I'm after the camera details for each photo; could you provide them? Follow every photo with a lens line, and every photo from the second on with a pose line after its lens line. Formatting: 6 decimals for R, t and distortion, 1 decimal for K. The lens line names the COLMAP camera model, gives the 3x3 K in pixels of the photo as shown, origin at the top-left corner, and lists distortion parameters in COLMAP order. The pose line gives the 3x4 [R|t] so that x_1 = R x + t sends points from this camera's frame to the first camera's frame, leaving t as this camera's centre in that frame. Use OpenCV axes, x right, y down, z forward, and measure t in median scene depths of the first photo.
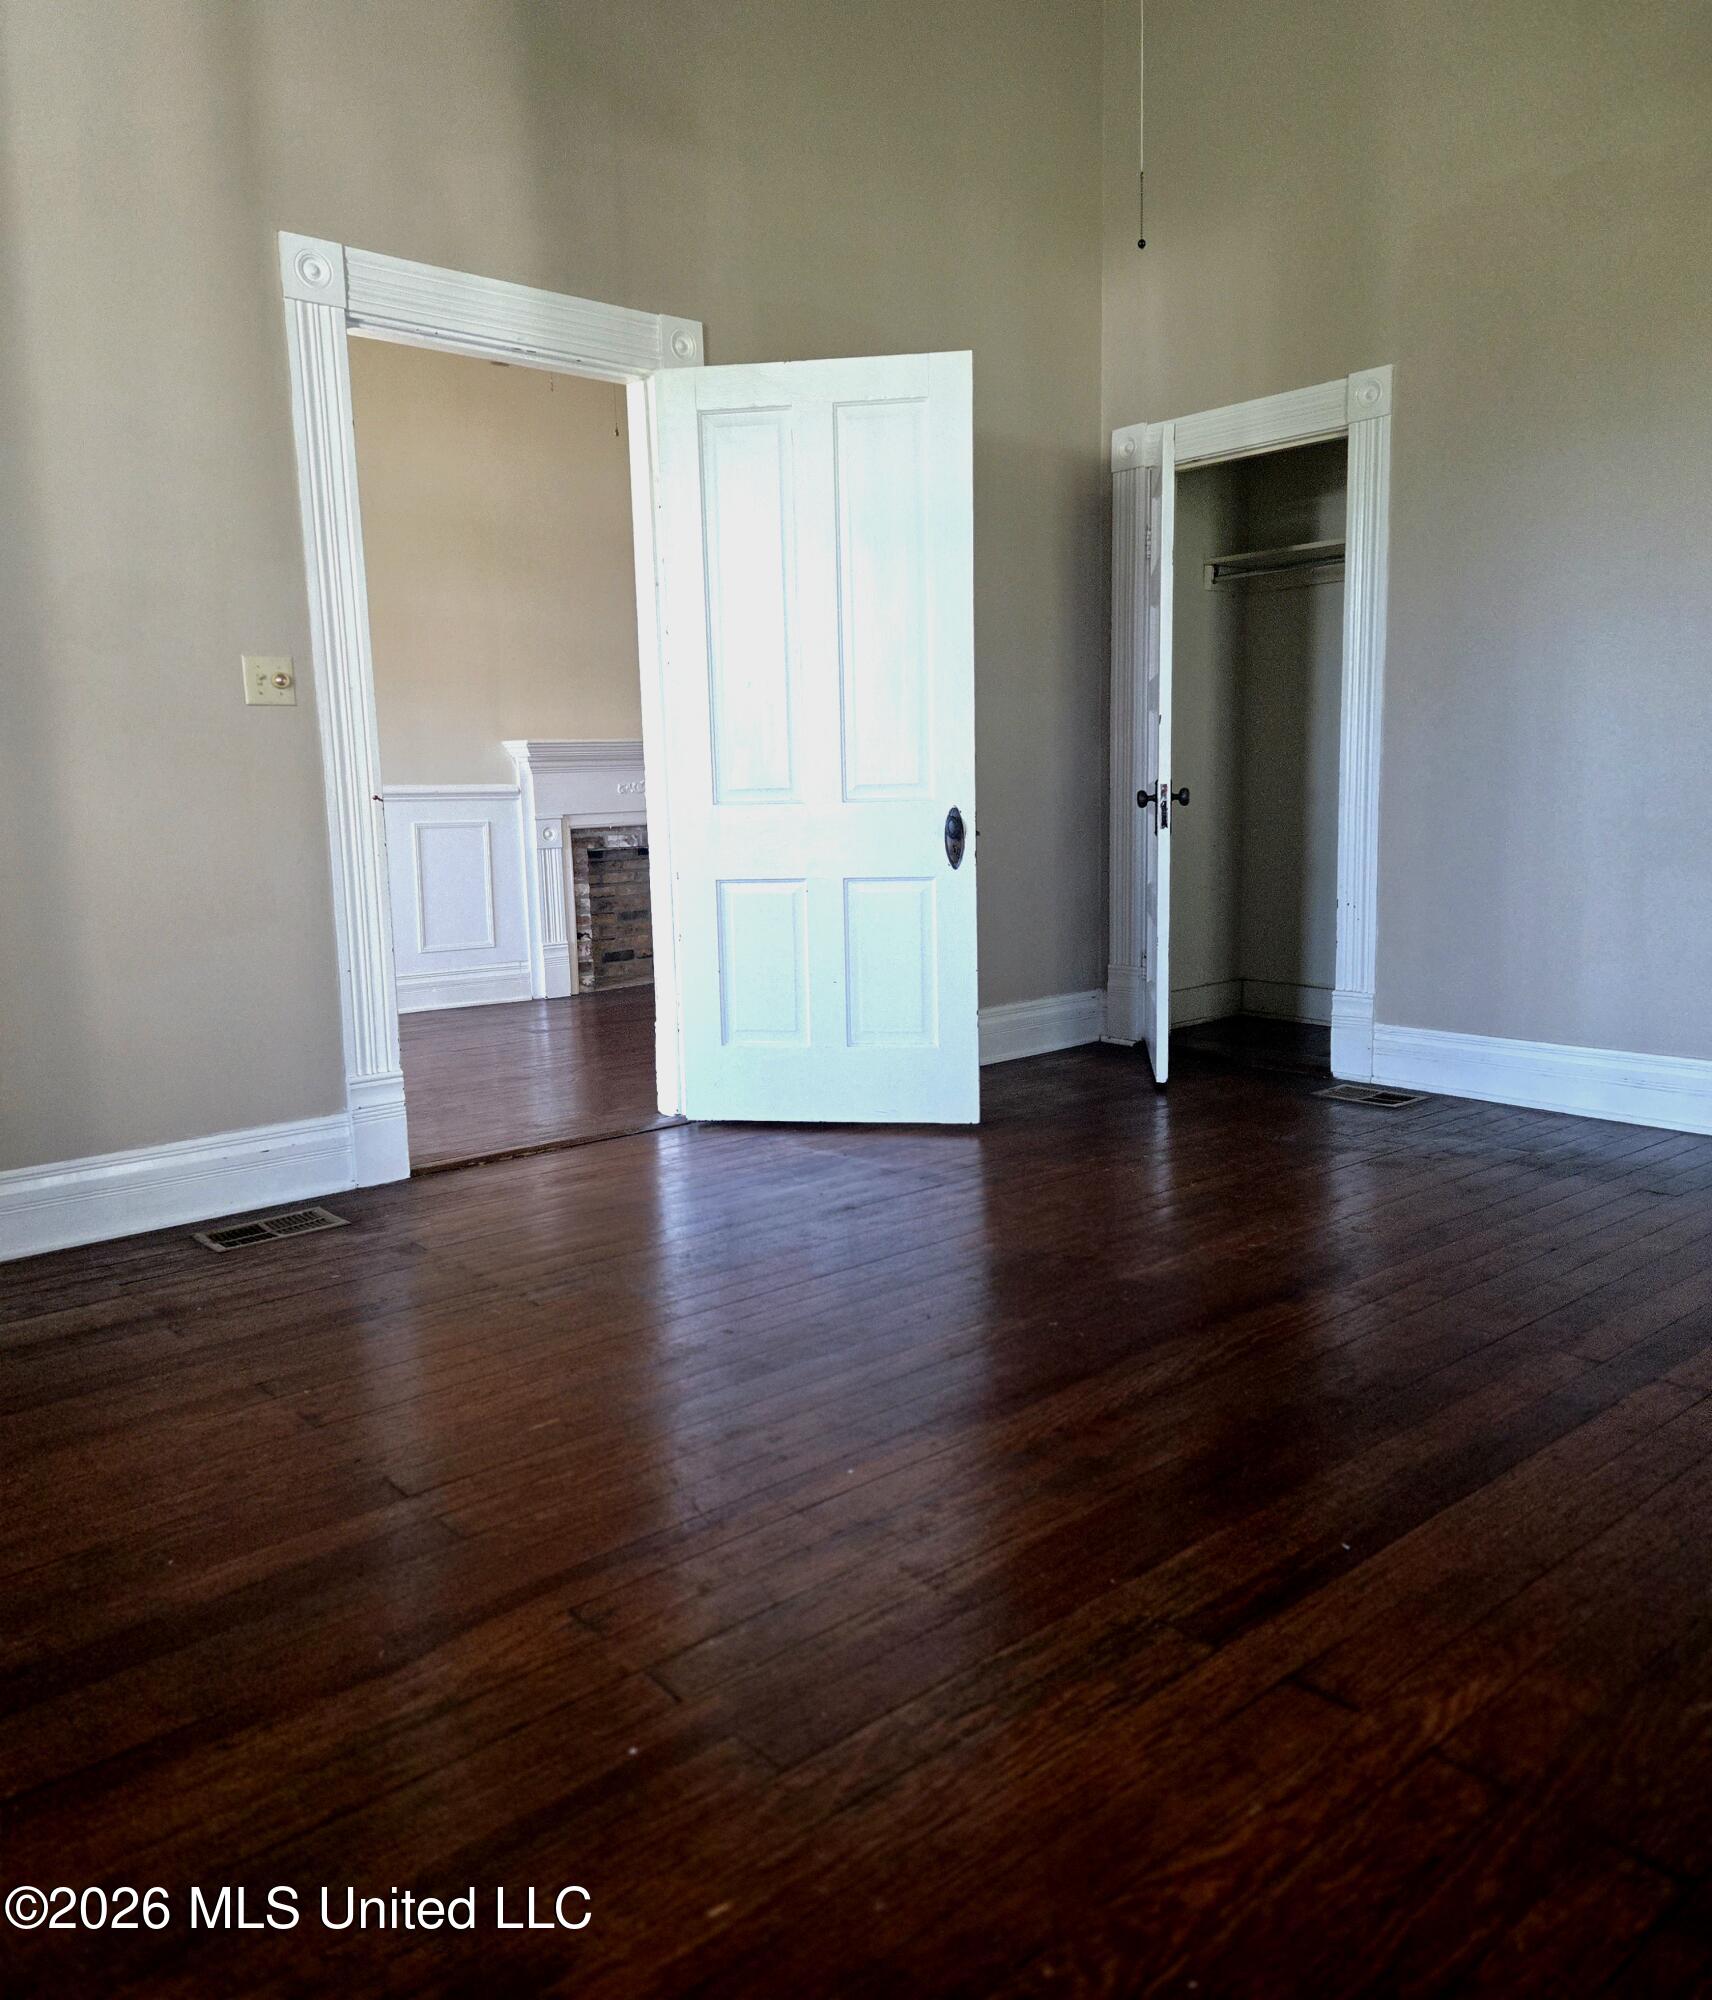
lens RADIAL K [[1544.0, 0, 855.5], [0, 1544.0, 995.5], [0, 0, 1]] dist [0.067911, -0.054301]
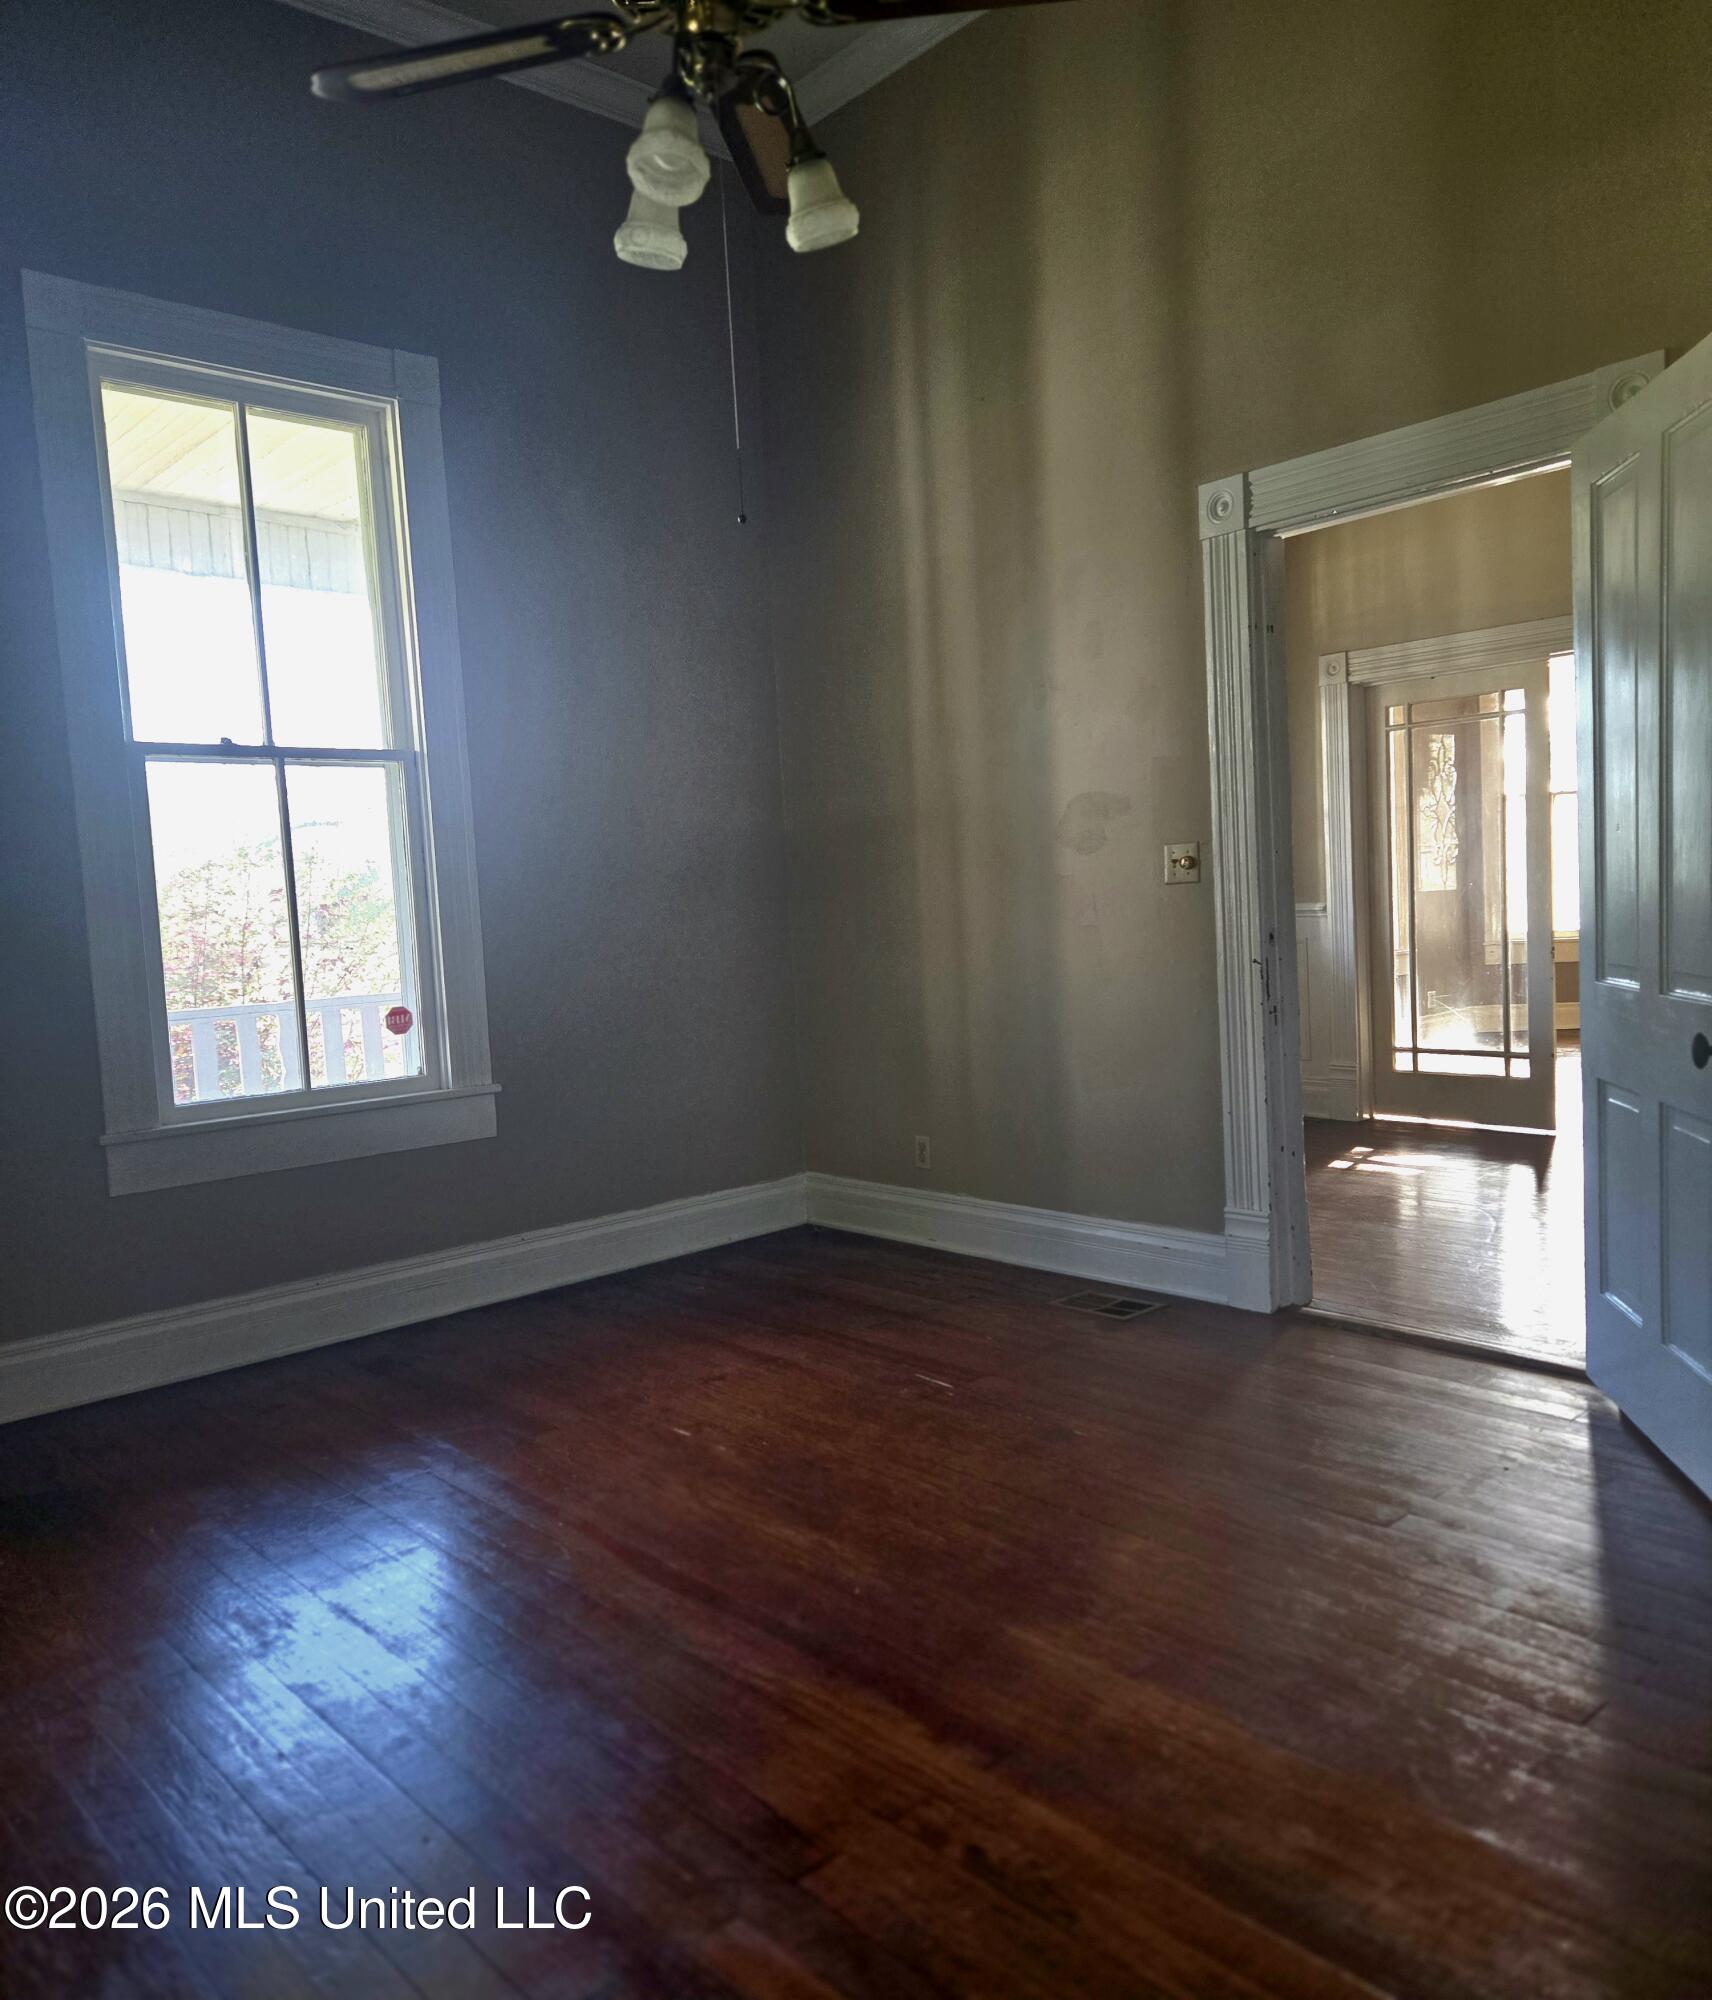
lens RADIAL K [[1544.0, 0, 856.8], [0, 1544.0, 1012.5], [0, 0, 1]] dist [0.067911, -0.054301]
pose [[-0.002471, 0.103128, -0.994665, 0.724445], [-0.080981, 0.991381, 0.102989, -0.168276], [0.996713, 0.080803, 0.005901, 0.665985]]
